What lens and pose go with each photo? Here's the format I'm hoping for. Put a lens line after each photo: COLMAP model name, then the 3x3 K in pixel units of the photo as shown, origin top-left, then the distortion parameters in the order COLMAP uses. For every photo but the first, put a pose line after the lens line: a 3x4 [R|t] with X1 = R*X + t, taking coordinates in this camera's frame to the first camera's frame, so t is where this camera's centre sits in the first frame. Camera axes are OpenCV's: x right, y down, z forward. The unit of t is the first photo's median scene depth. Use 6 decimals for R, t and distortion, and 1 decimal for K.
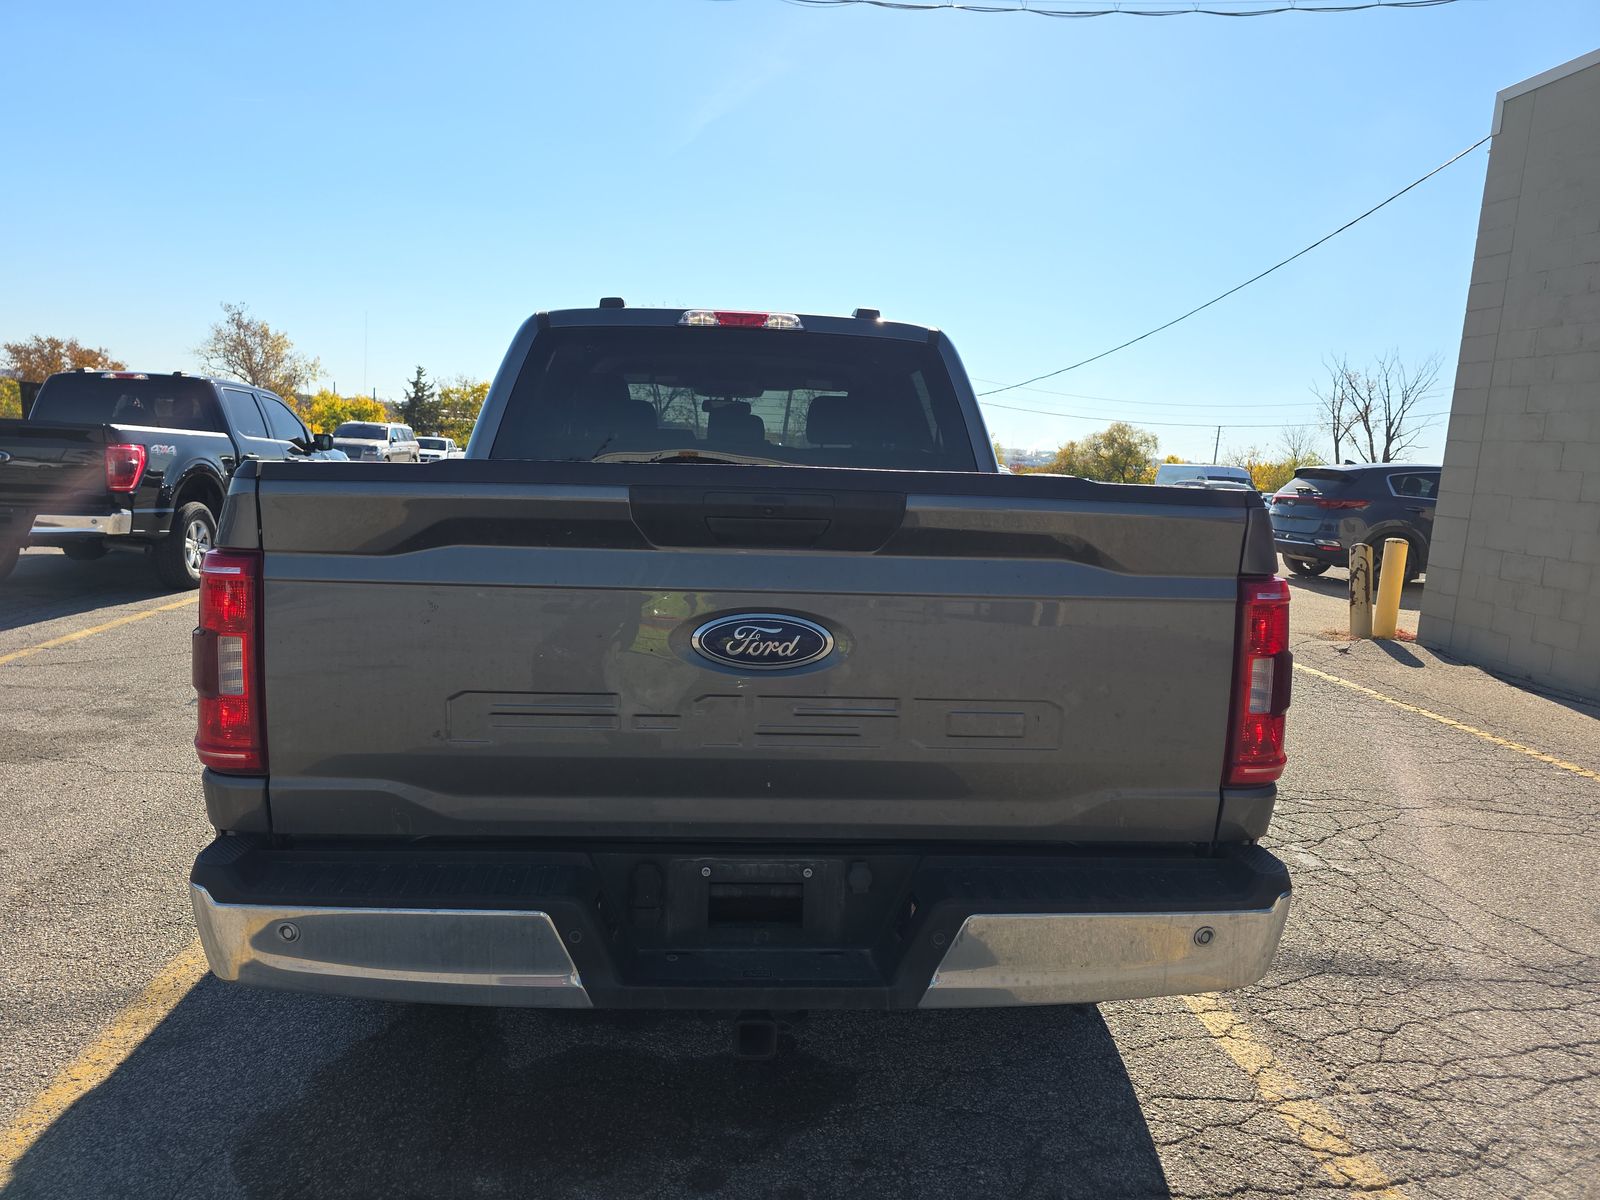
lens RADIAL K [[1058.9, 0, 776.3], [0, 1058.9, 587.0], [0, 0, 1]] dist [0.053553, -0.049247]
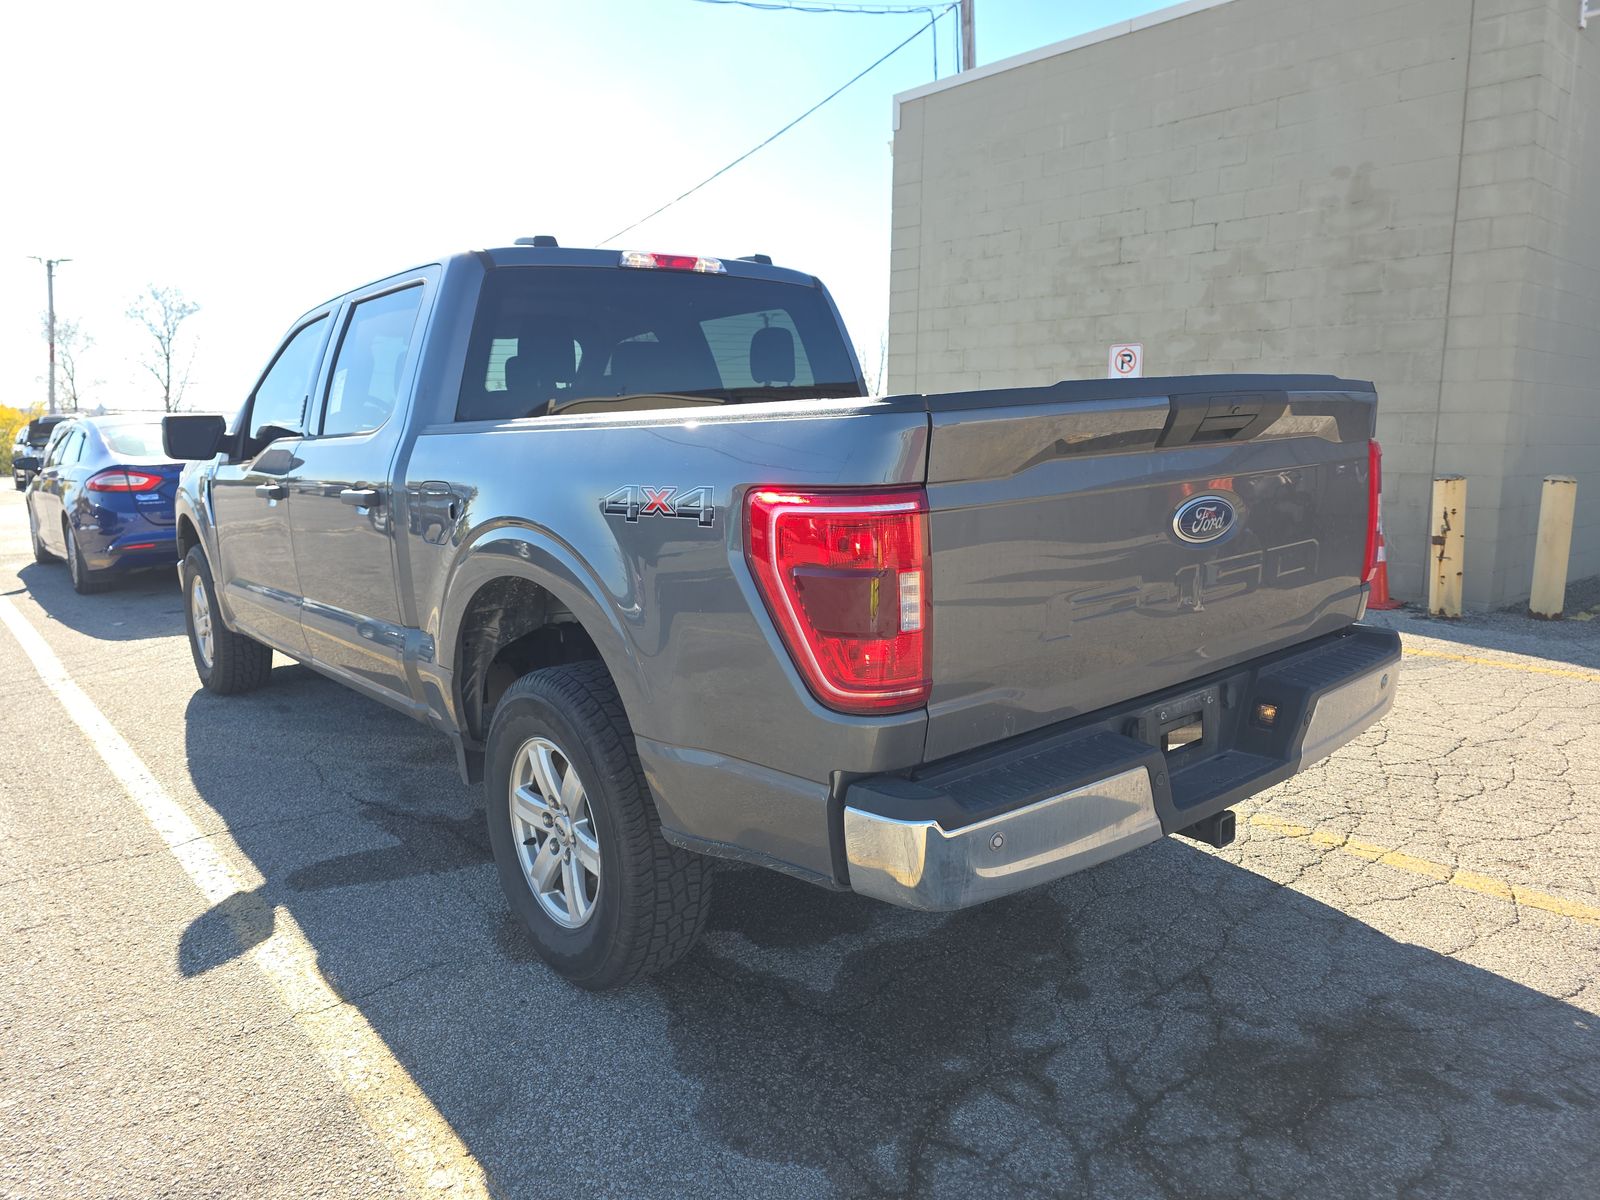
lens RADIAL K [[1058.9, 0, 776.3], [0, 1058.9, 587.0], [0, 0, 1]] dist [0.053553, -0.049247]
pose [[0.812852, -0.151271, 0.562484, -0.563609], [0.128946, 0.988461, 0.079490, -0.017022], [-0.568018, 0.007916, 0.822978, 0.124208]]
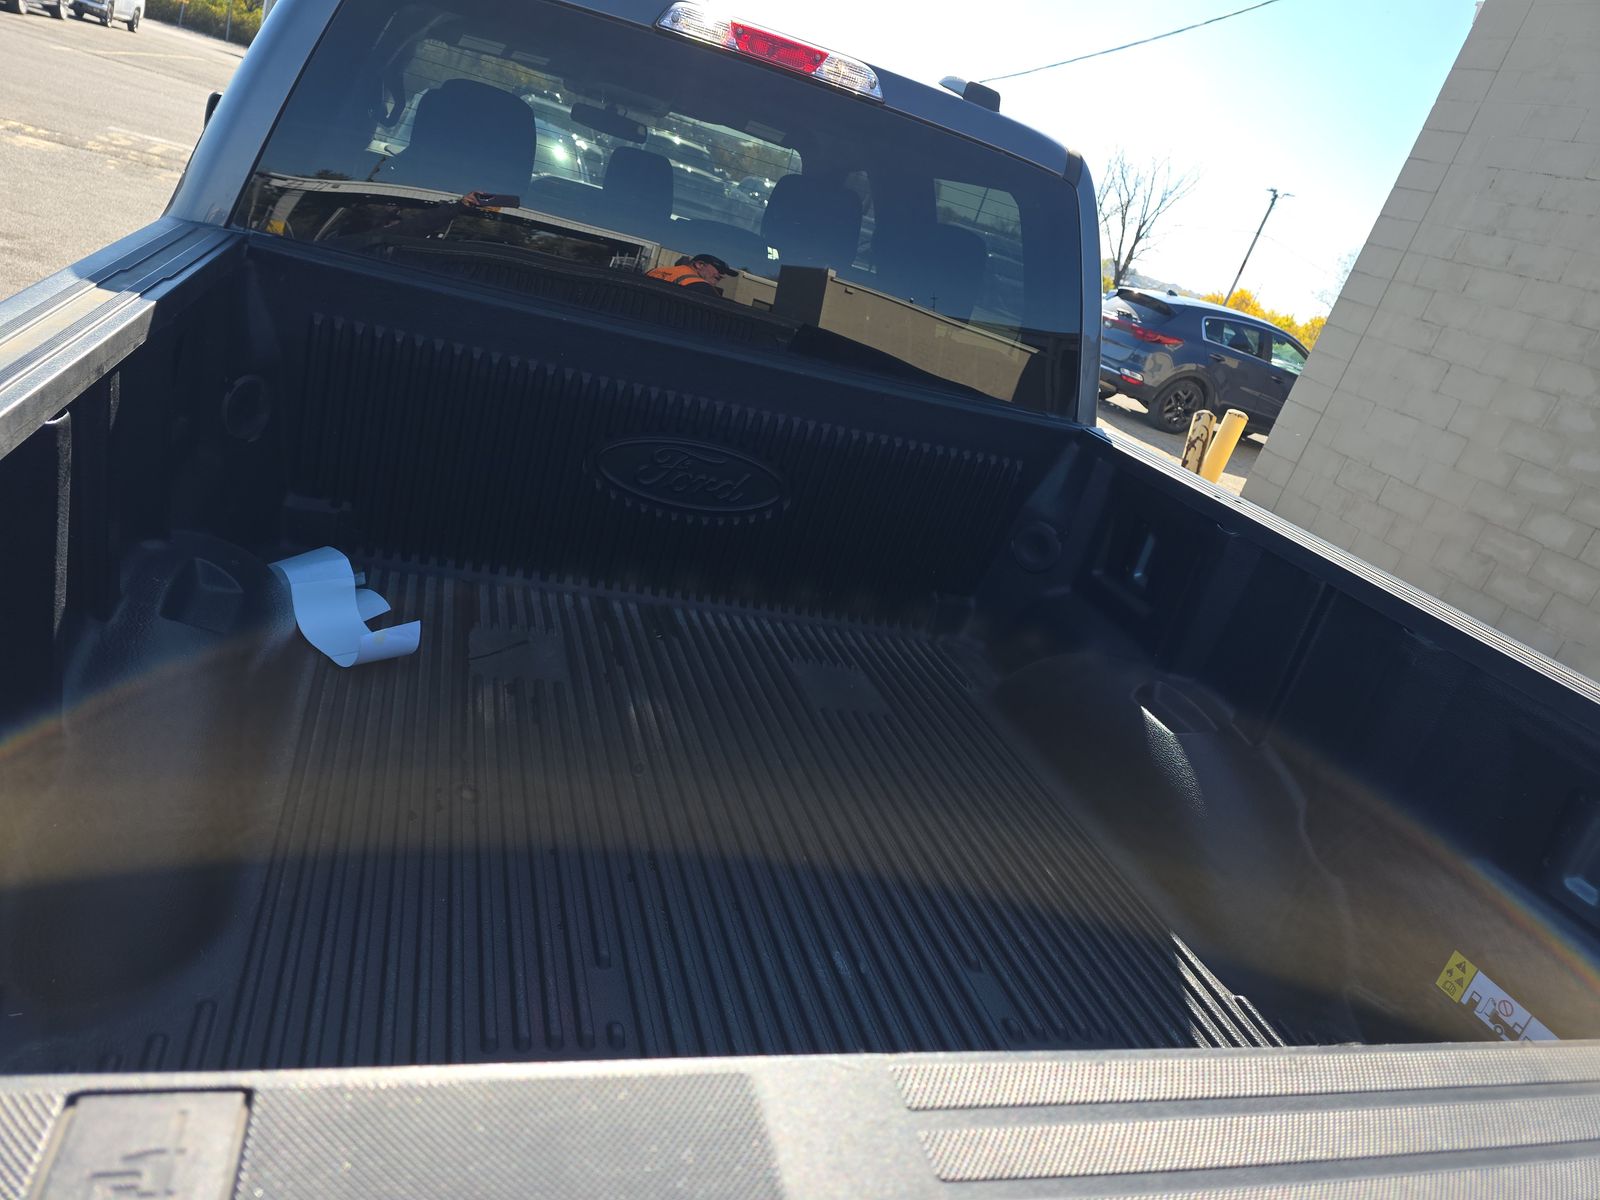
lens RADIAL K [[1058.9, 0, 776.3], [0, 1058.9, 587.0], [0, 0, 1]] dist [0.053553, -0.049247]
pose [[0.951930, 0.139037, 0.272942, -0.141138], [-0.209714, 0.945294, 0.249878, -0.131963], [-0.223268, -0.295106, 0.929012, 0.425943]]
